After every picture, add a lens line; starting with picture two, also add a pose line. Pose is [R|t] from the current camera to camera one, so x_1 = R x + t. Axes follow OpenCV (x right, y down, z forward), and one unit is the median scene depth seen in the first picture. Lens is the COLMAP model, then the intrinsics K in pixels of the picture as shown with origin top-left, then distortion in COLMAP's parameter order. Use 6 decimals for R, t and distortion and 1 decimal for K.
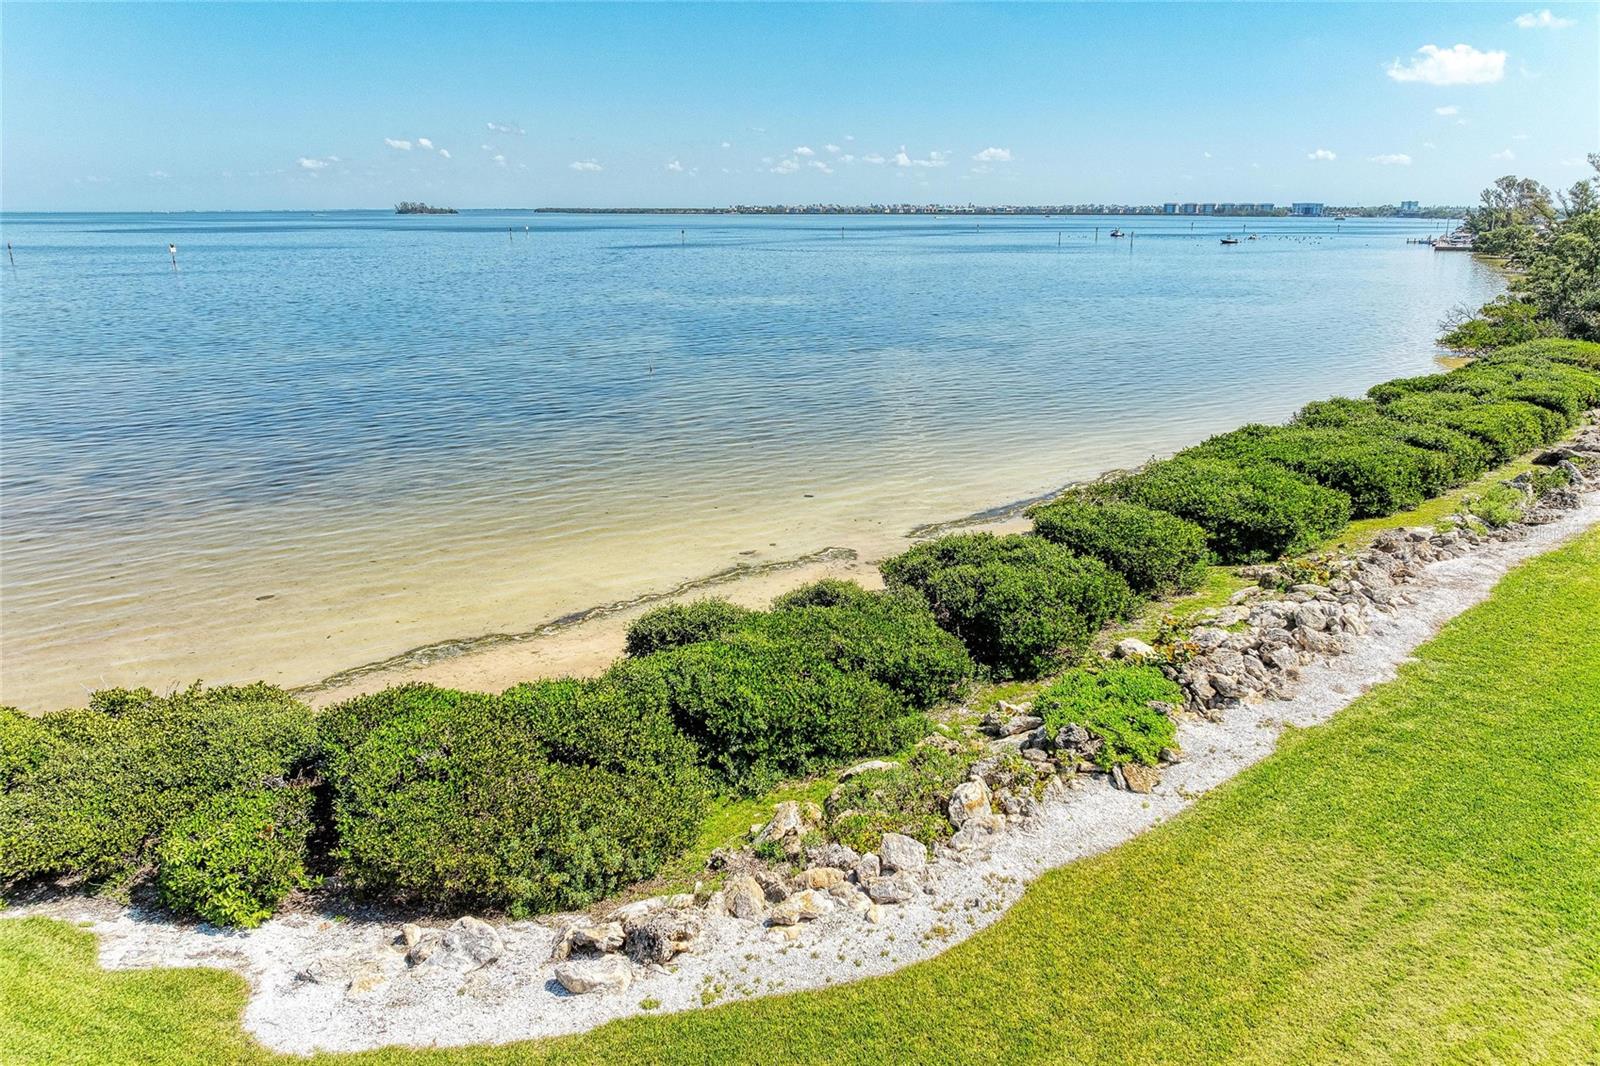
lens RADIAL K [[1124.6, 0, 806.8], [0, 1124.6, 536.2], [0, 0, 1]] dist [-0.019975, 0.005981]
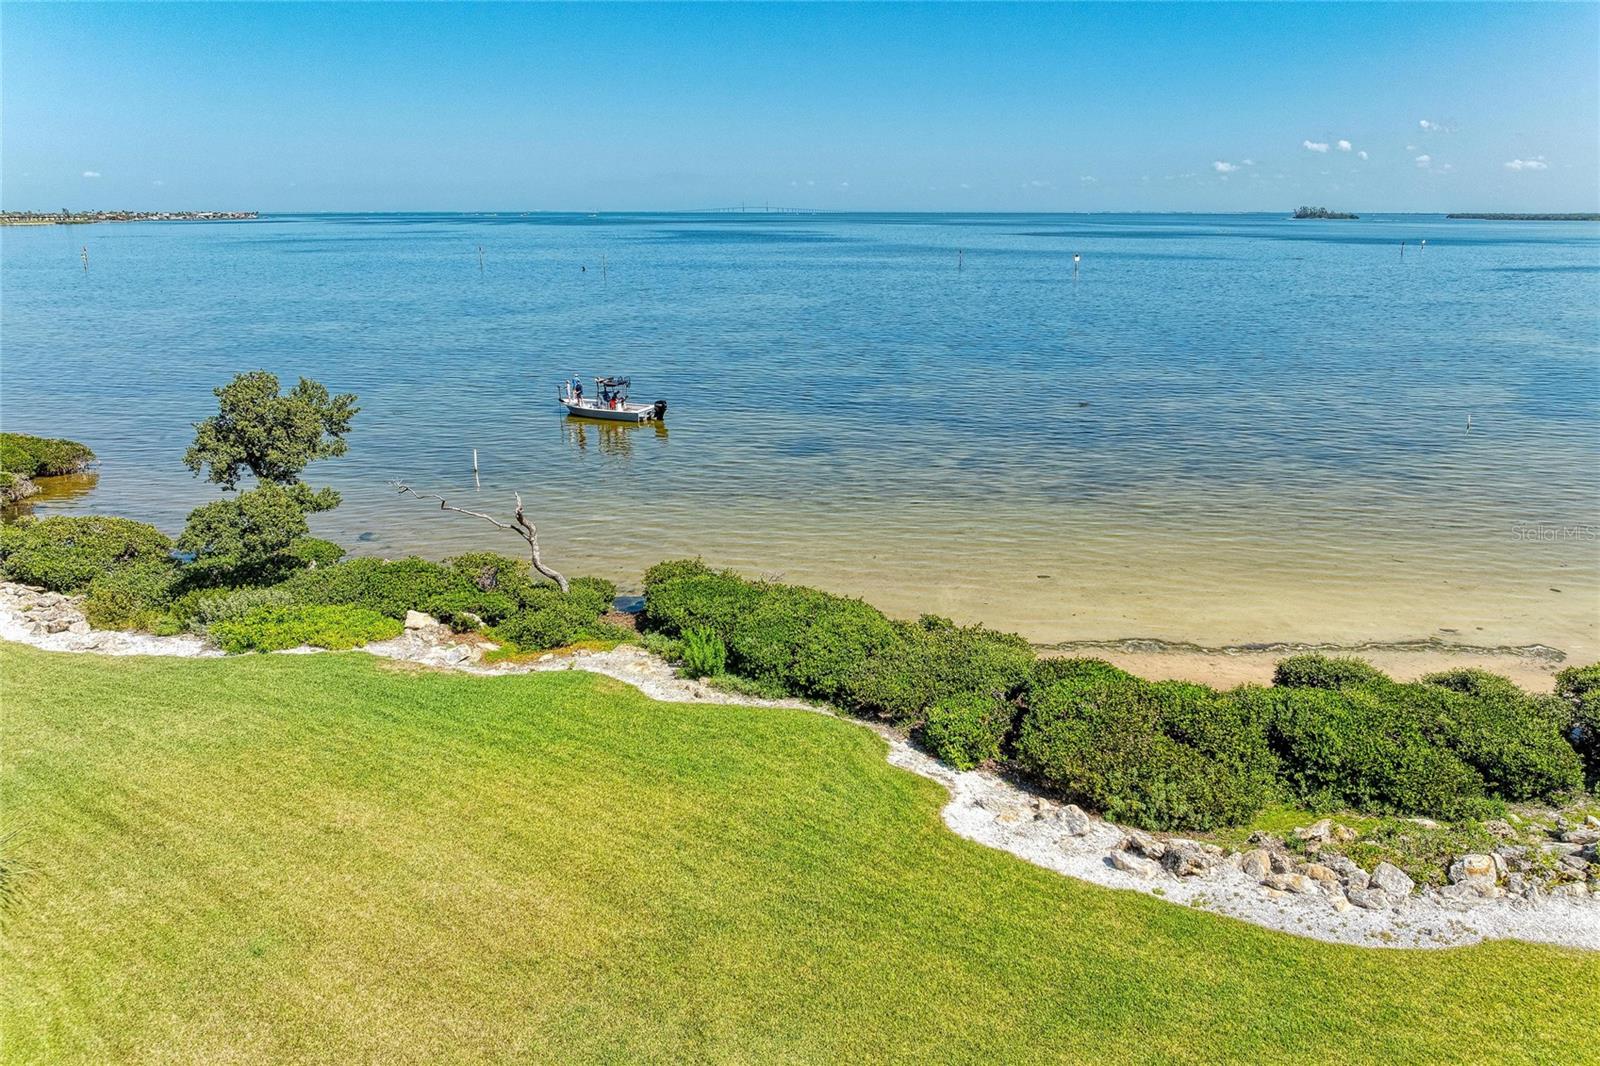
lens RADIAL K [[1124.6, 0, 806.8], [0, 1124.6, 536.2], [0, 0, 1]] dist [-0.019975, 0.005981]
pose [[0.737145, 0.190918, -0.648203, 0.348139], [-0.188172, 0.979310, 0.074449, -0.077087], [0.649006, 0.067094, 0.757819, -0.447843]]
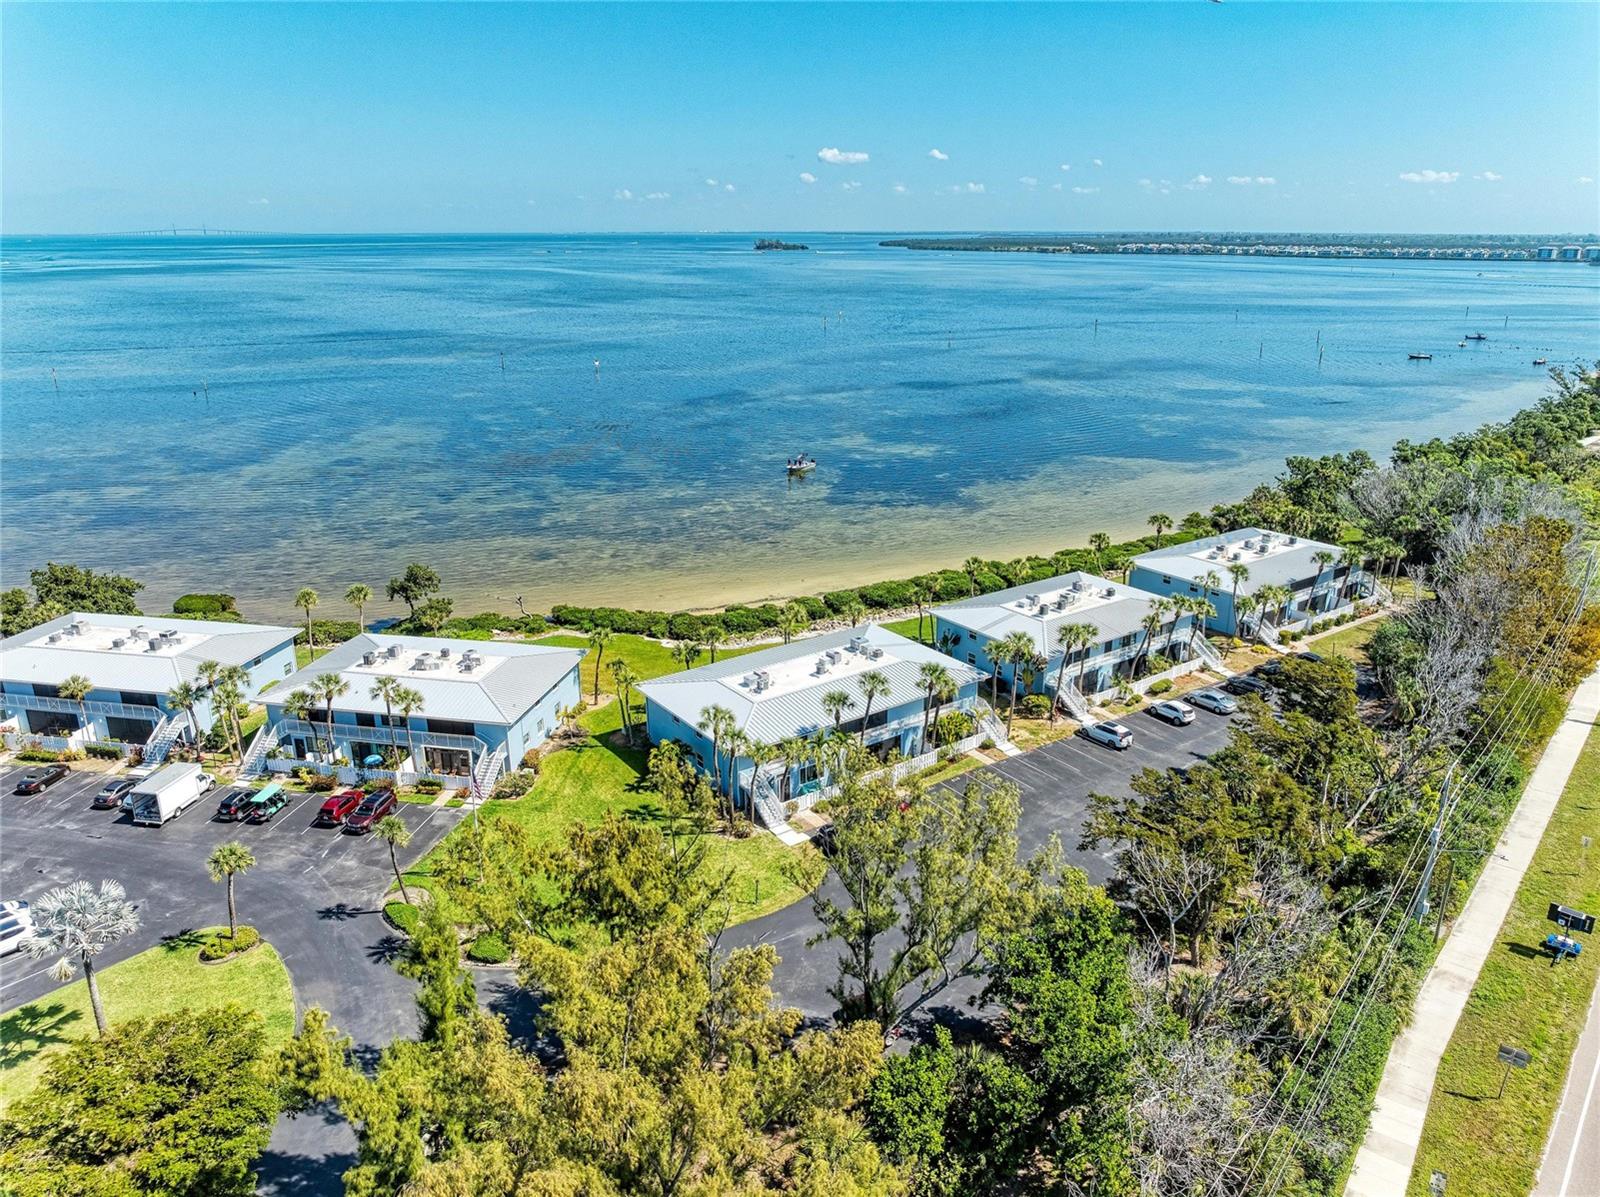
lens RADIAL K [[1110.2, 0, 811.5], [0, 1110.2, 596.6], [0, 0, 1]] dist [-0.012151, 0.000537]
pose [[0.956001, 0.094330, -0.277784, 2.500162], [-0.084423, 0.995300, 0.047439, -0.382988], [0.280953, -0.021900, 0.959472, -5.833663]]
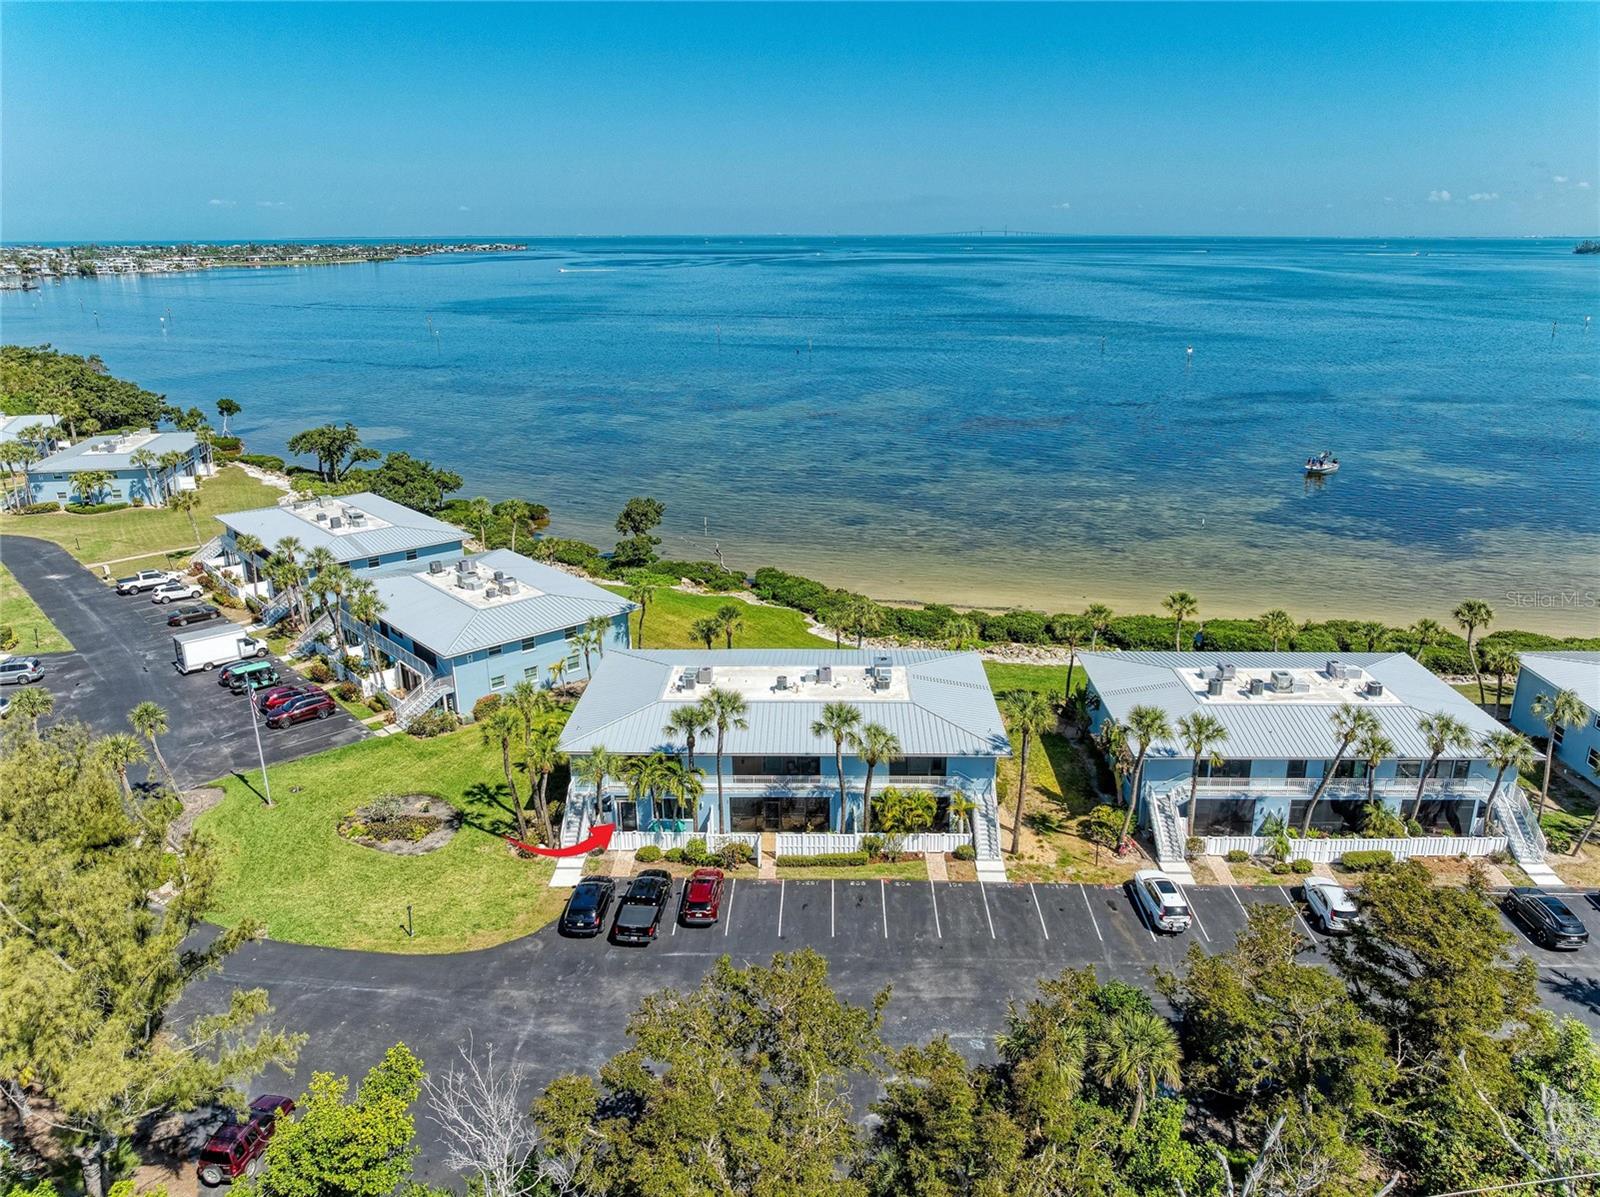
lens RADIAL K [[1110.2, 0, 811.5], [0, 1110.2, 596.6], [0, 0, 1]] dist [-0.012151, 0.000537]
pose [[0.590626, 0.253433, -0.766115, 4.192309], [-0.226206, 0.963335, 0.144283, -0.692184], [0.774591, 0.088083, 0.626298, -2.983056]]
